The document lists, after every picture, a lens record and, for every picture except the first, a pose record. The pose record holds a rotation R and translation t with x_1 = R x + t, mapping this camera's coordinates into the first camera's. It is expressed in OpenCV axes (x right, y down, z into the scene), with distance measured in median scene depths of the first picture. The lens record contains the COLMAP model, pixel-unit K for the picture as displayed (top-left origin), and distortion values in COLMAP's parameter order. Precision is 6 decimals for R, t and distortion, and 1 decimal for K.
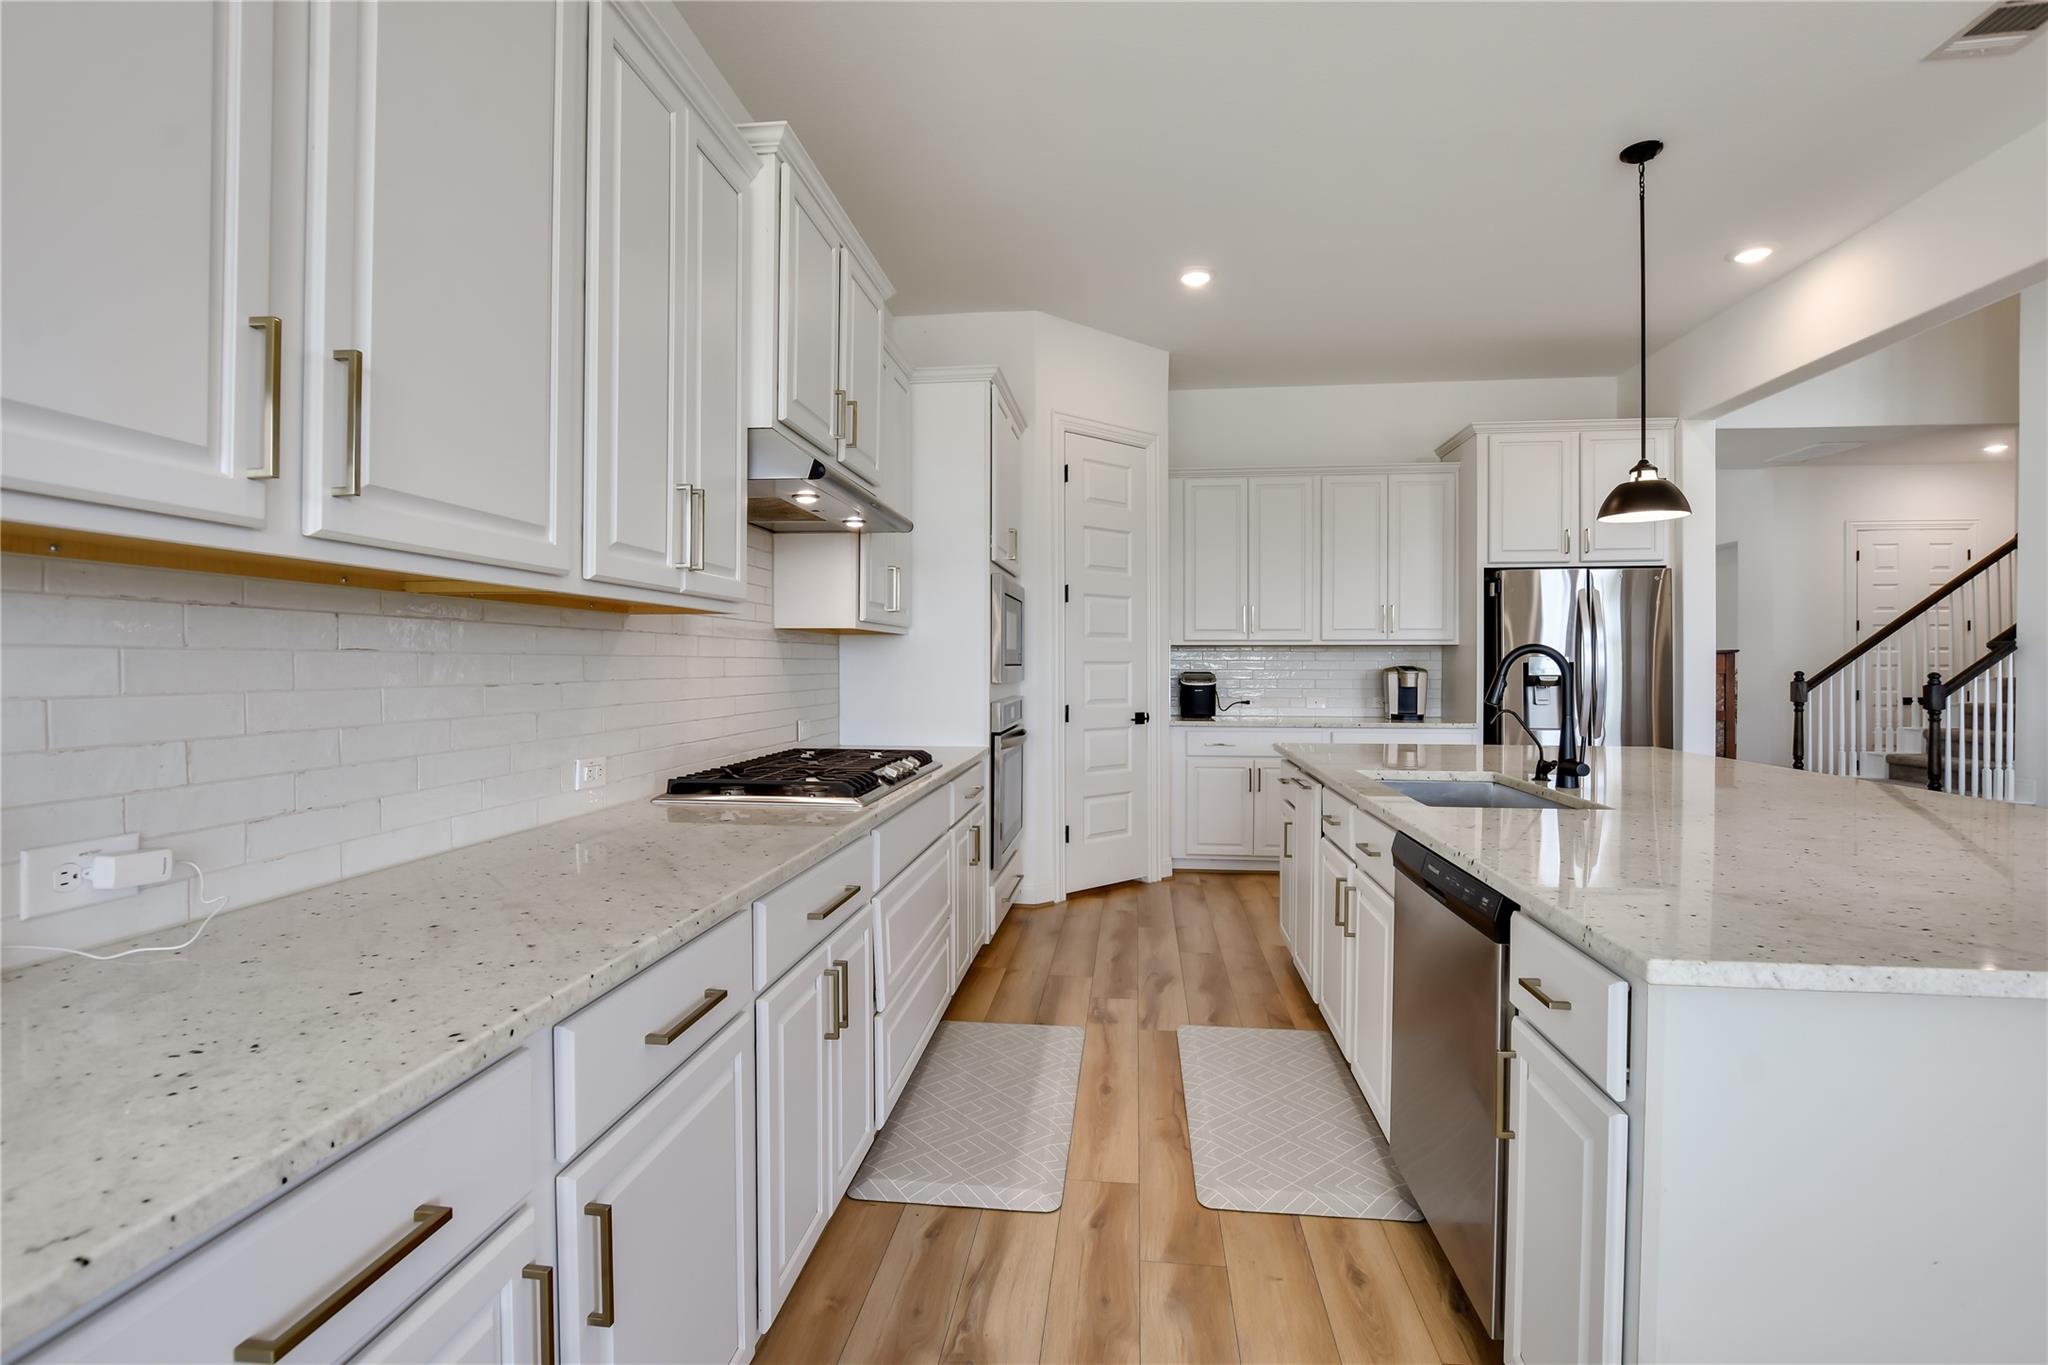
lens RADIAL K [[906.8, 0, 1024.0], [0, 906.8, 666.9], [0, 0, 1]] dist [-0.022720, 0.000964]
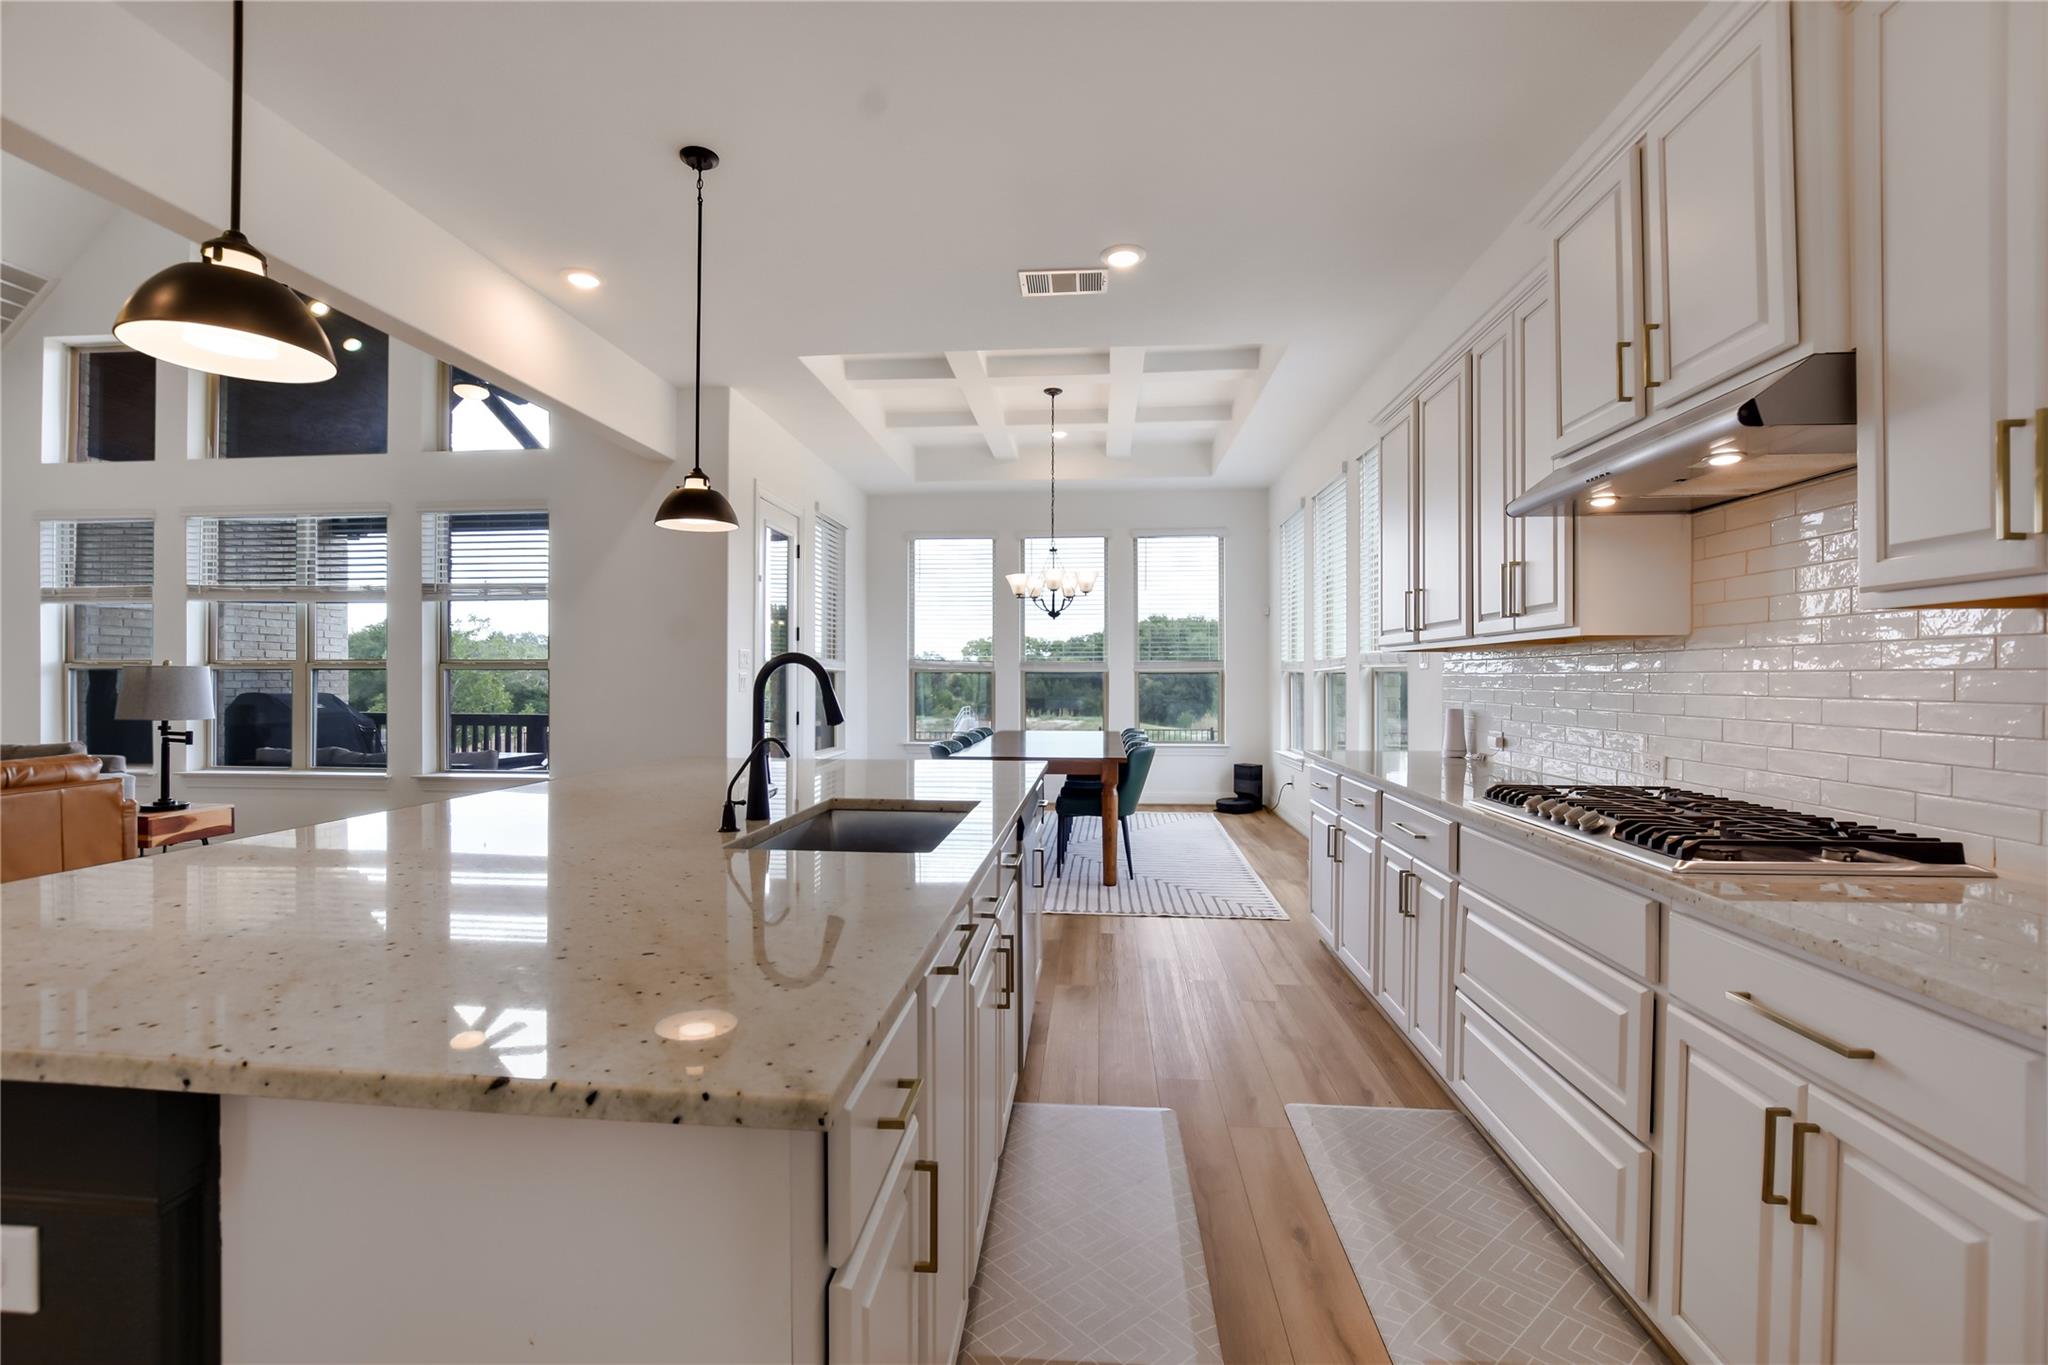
lens RADIAL K [[893.7, 0, 1023.8], [0, 893.7, 691.0], [0, 0, 1]] dist [-0.020330, 0.001500]
pose [[-0.999136, -0.001430, -0.041528, 0.298086], [-0.002179, 0.999836, 0.017995, -0.005276], [0.041496, 0.018070, -0.998975, 1.444649]]
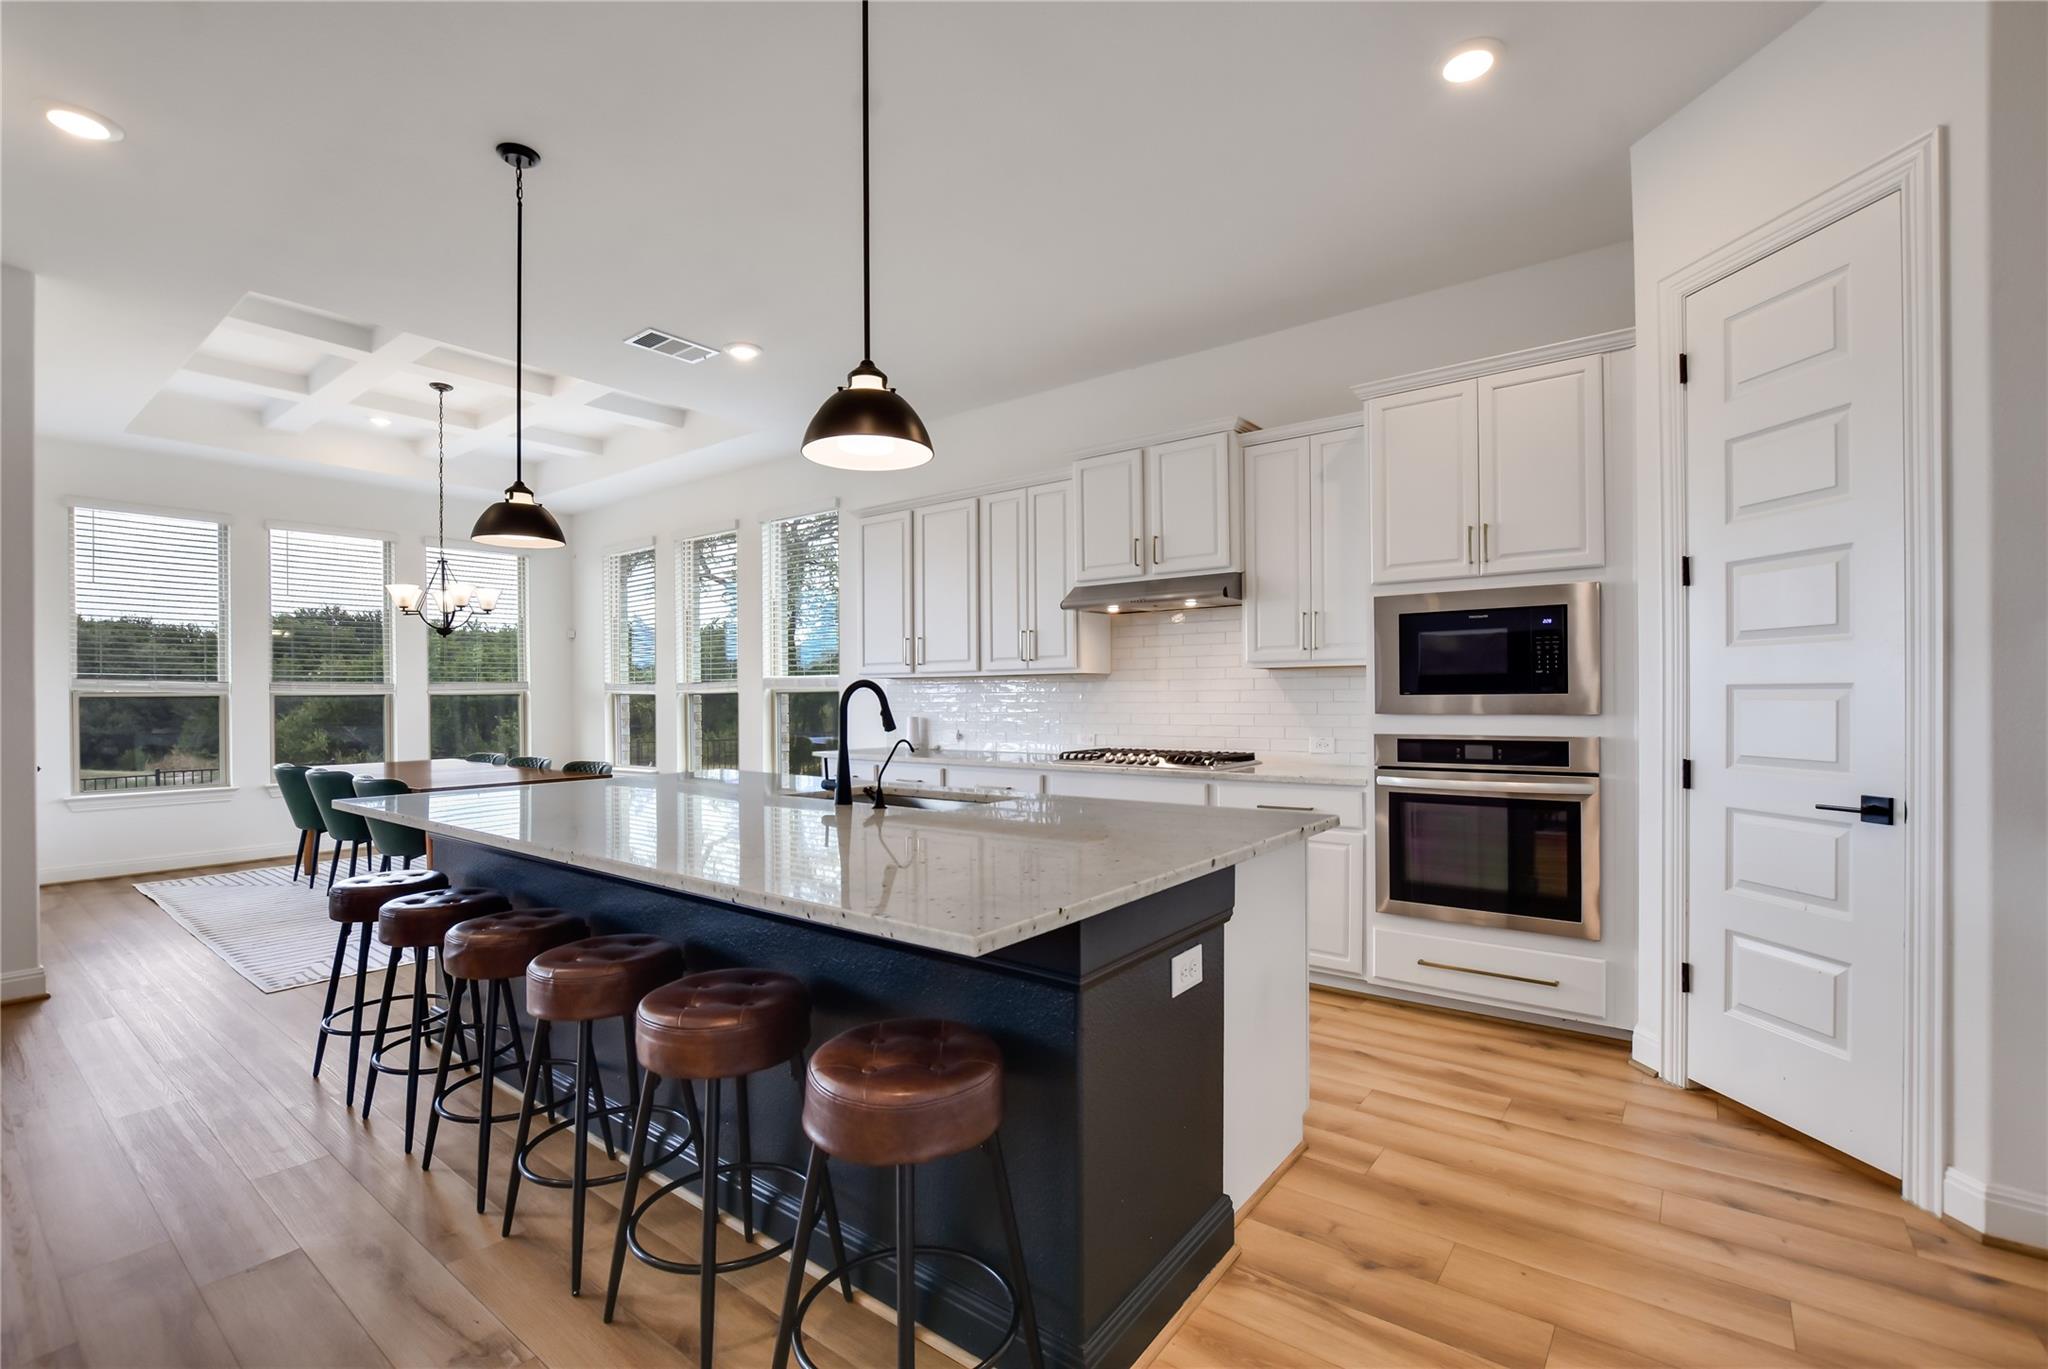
lens RADIAL K [[893.7, 0, 1023.8], [0, 893.7, 693.0], [0, 0, 1]] dist [-0.020330, 0.001500]
pose [[-0.502231, 0.001934, -0.864731, 1.134578], [0.007075, 0.999973, -0.001873, -0.004821], [0.864704, -0.007059, -0.502232, 1.364070]]
